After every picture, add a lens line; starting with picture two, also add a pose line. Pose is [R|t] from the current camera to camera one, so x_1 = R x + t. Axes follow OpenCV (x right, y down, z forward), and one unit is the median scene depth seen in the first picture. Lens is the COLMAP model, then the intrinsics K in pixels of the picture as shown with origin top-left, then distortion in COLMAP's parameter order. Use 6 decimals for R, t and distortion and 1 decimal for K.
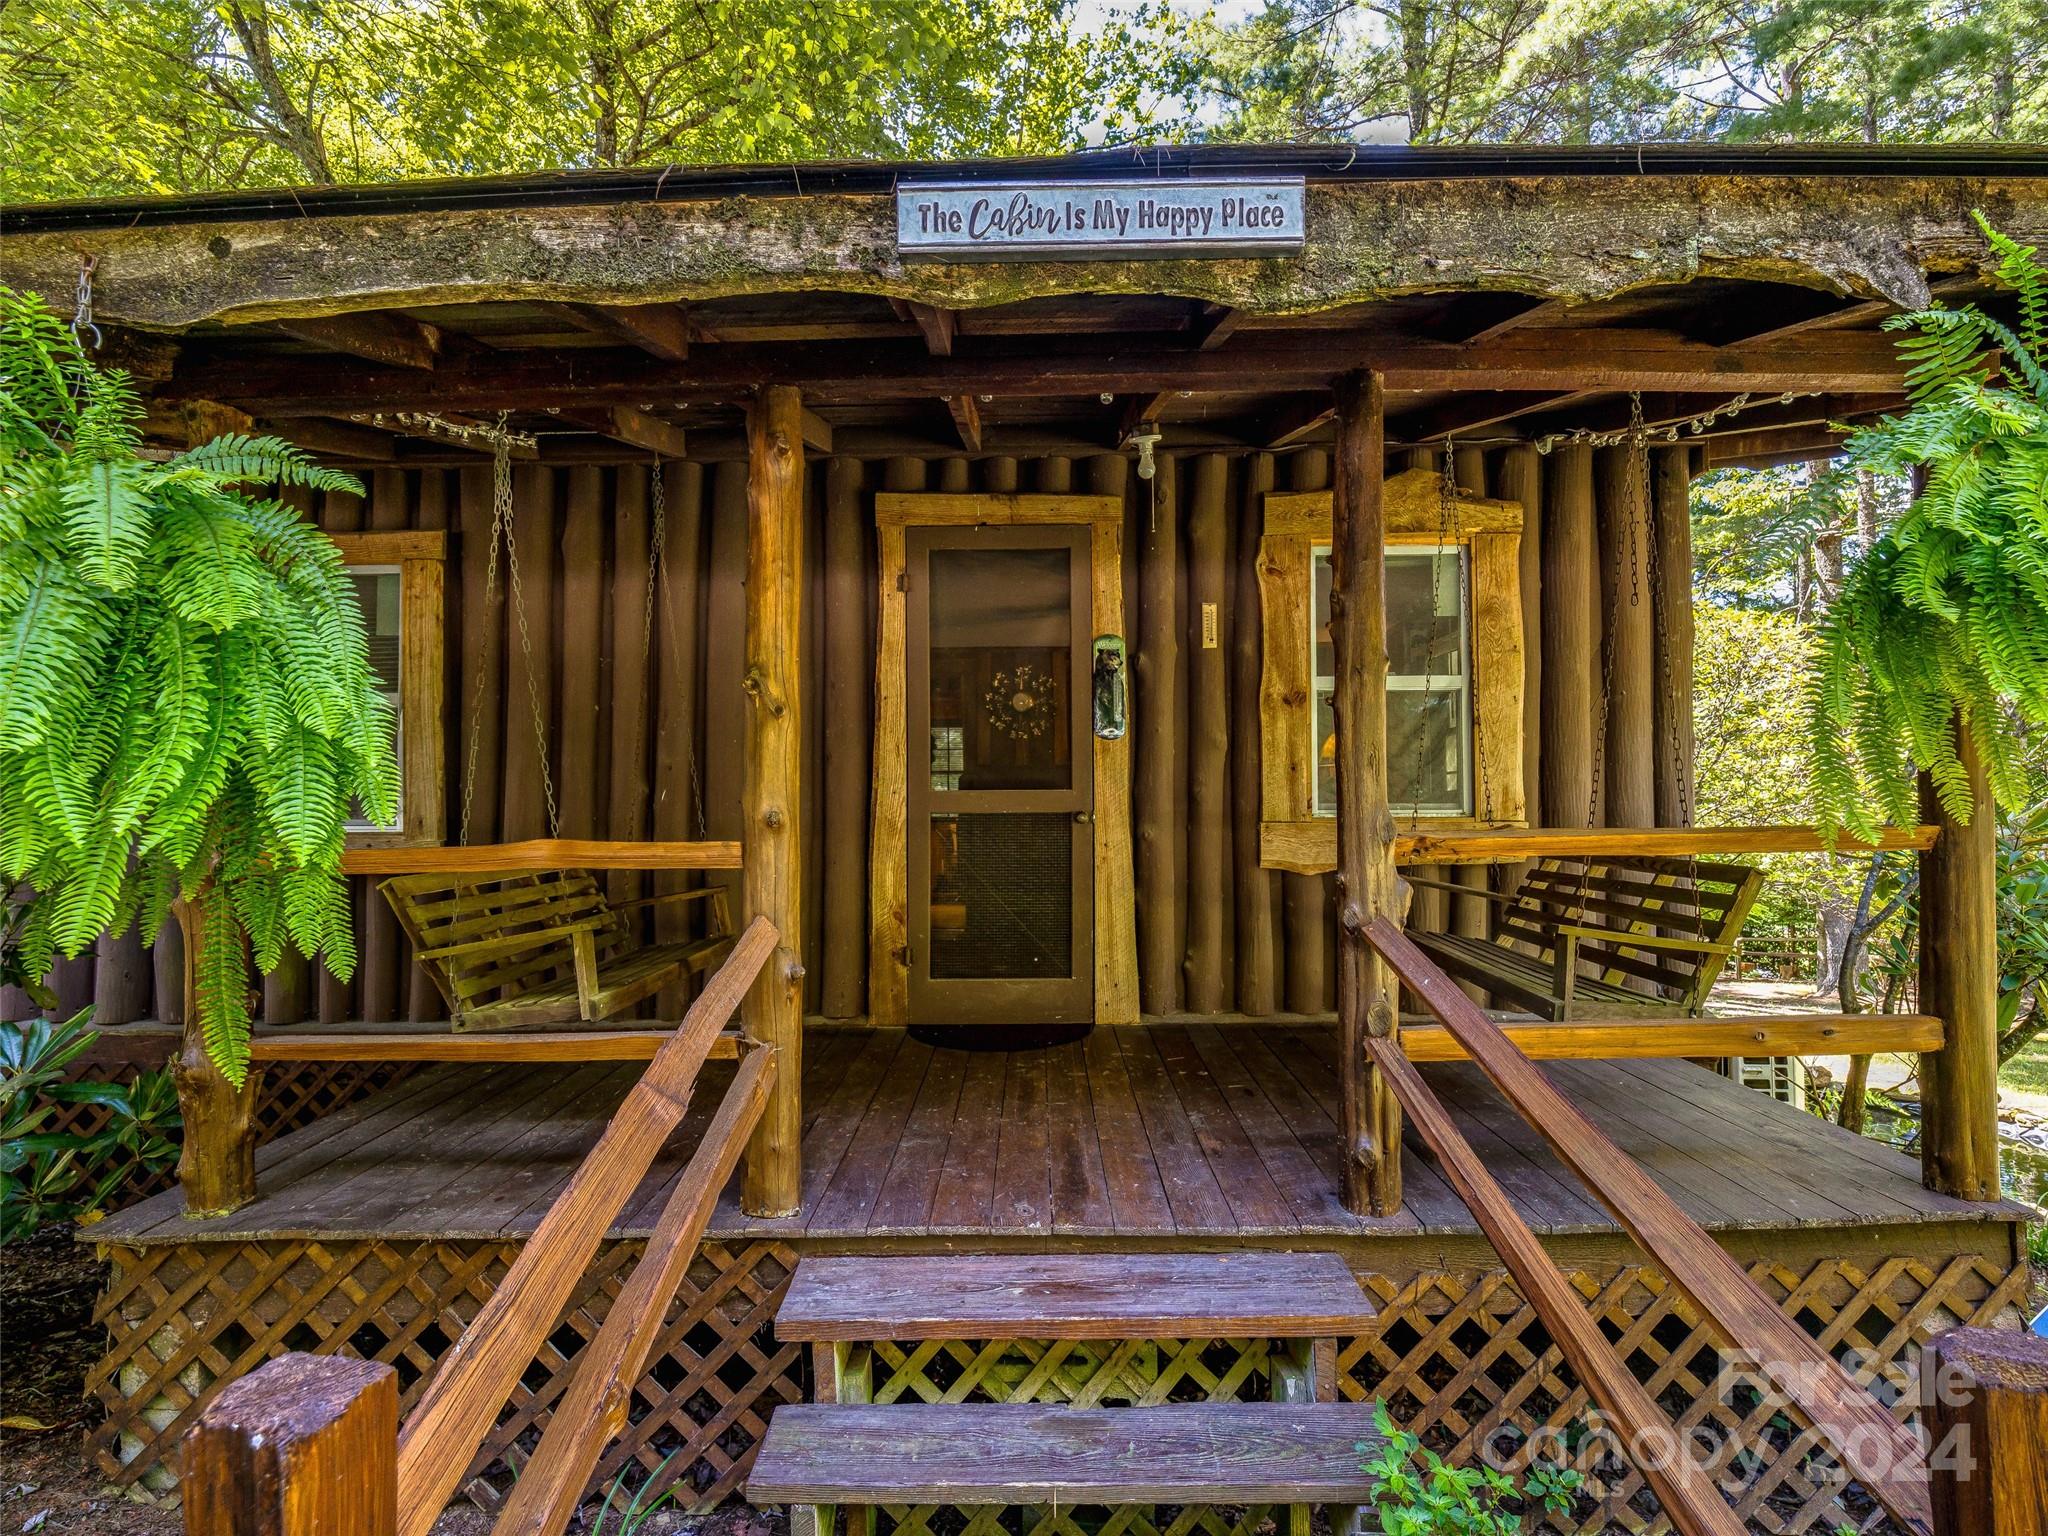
lens RADIAL K [[958.5, 0, 972.0], [0, 958.5, 771.1], [0, 0, 1]] dist [-0.001812, -0.000270]
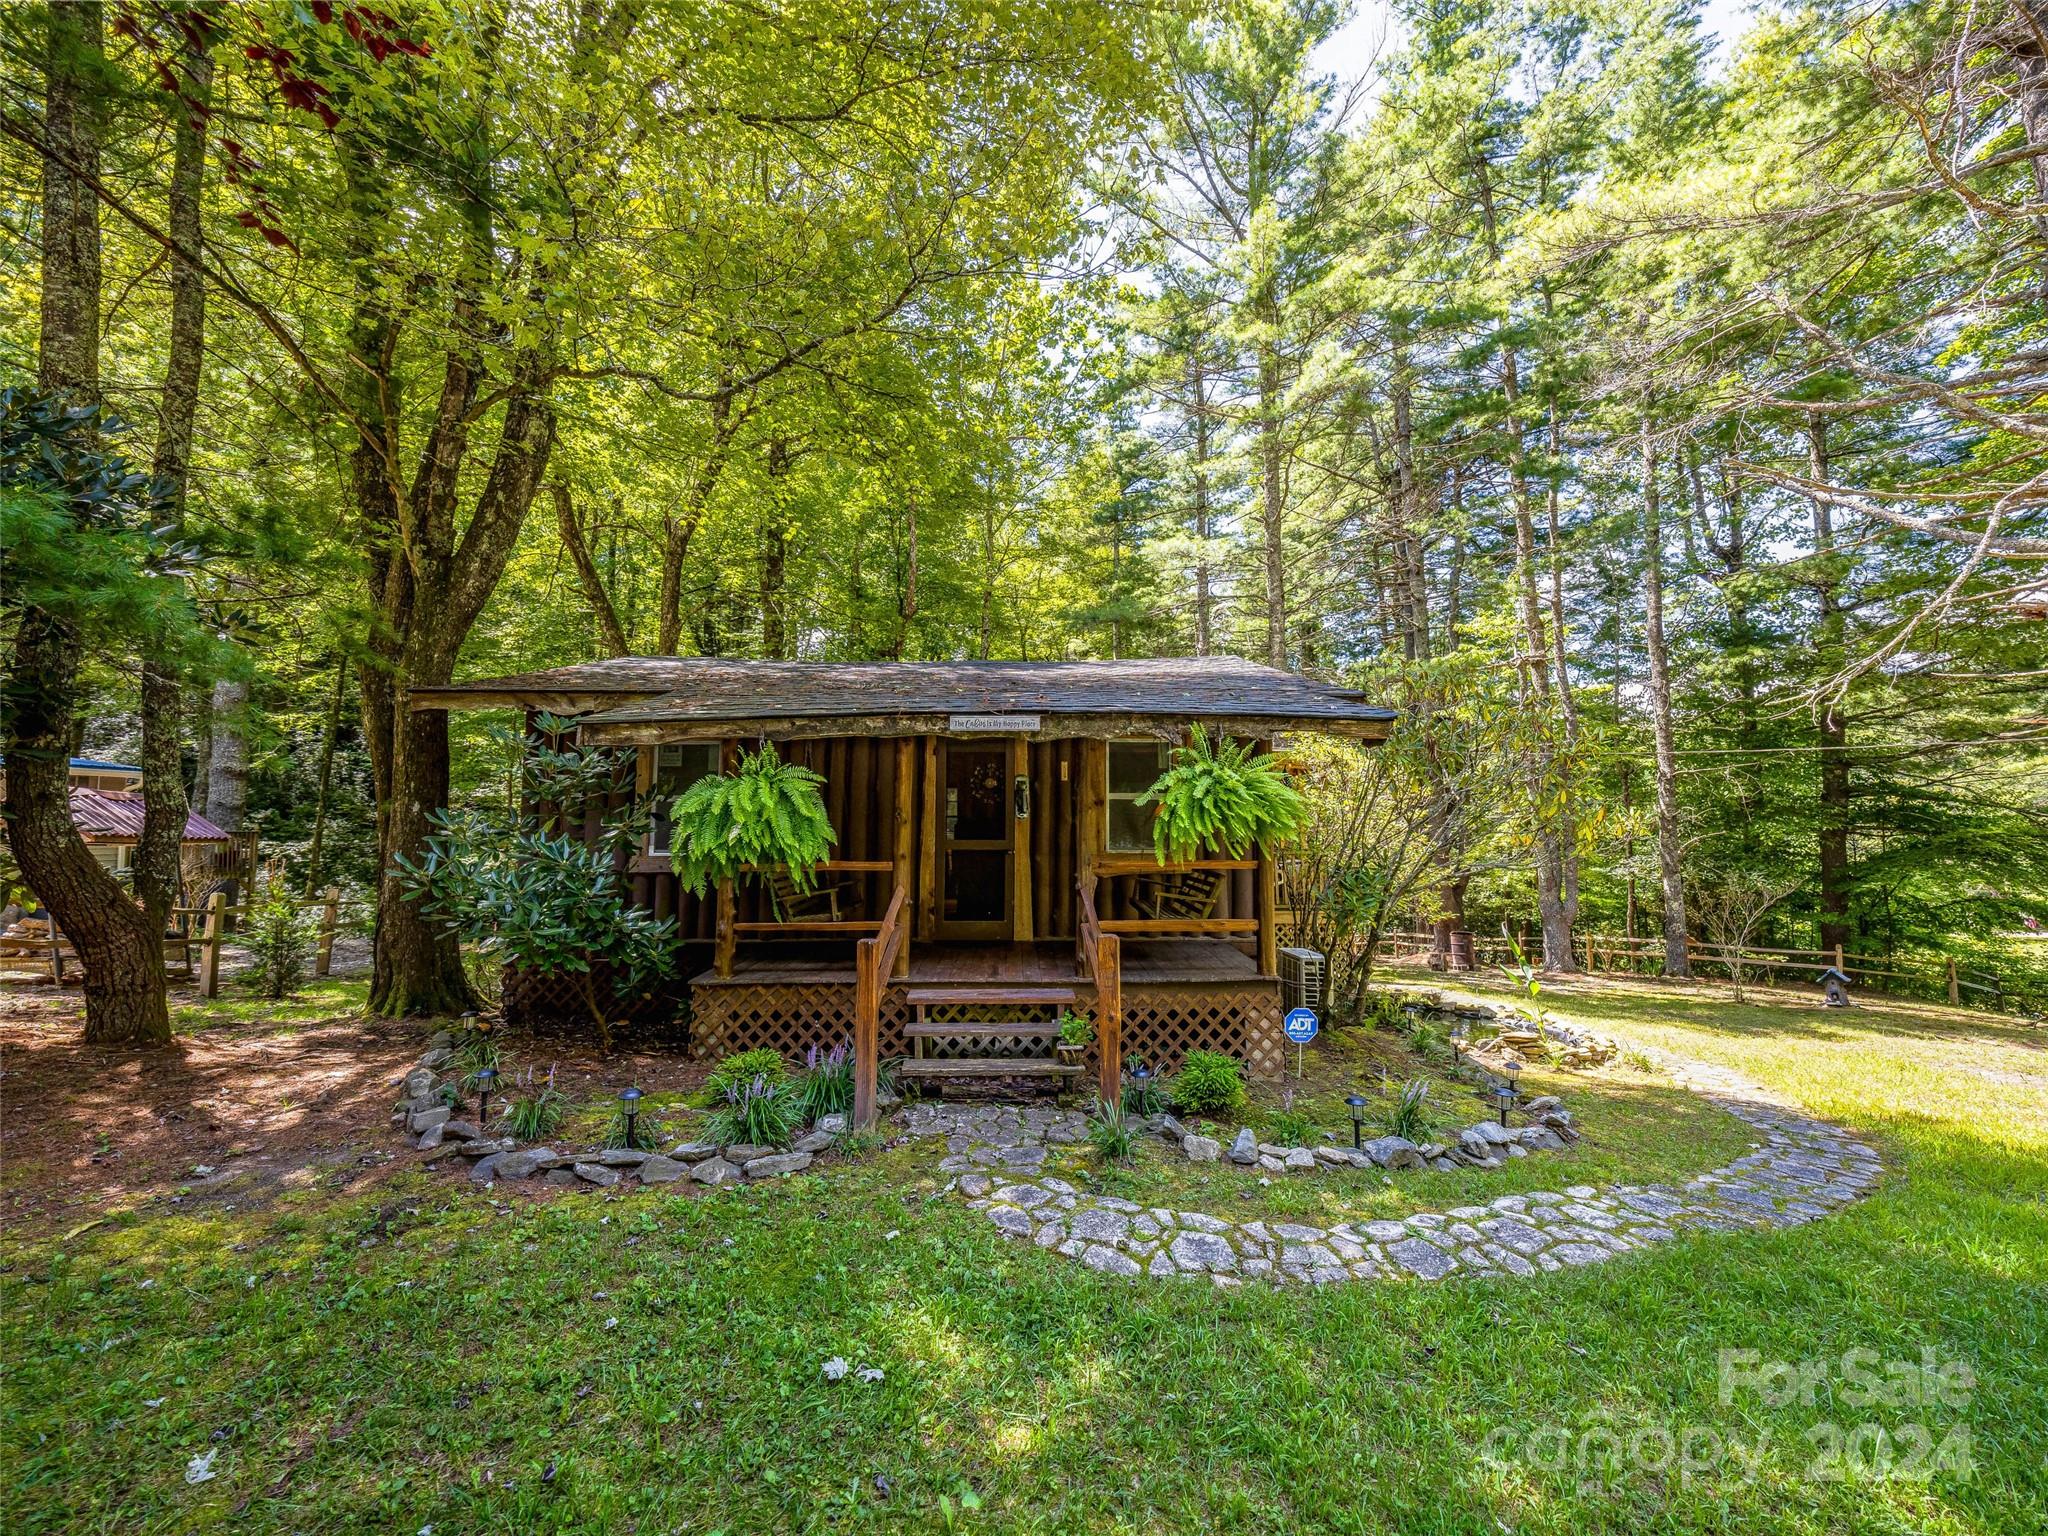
lens RADIAL K [[836.6, 0, 1007.7], [0, 836.6, 729.7], [0, 0, 1]] dist [0.015373, -0.012192]
pose [[0.998357, 0.014850, 0.055340, -0.008700], [-0.010153, 0.996396, -0.084214, -0.079296], [-0.056391, 0.083514, 0.994910, -1.078636]]
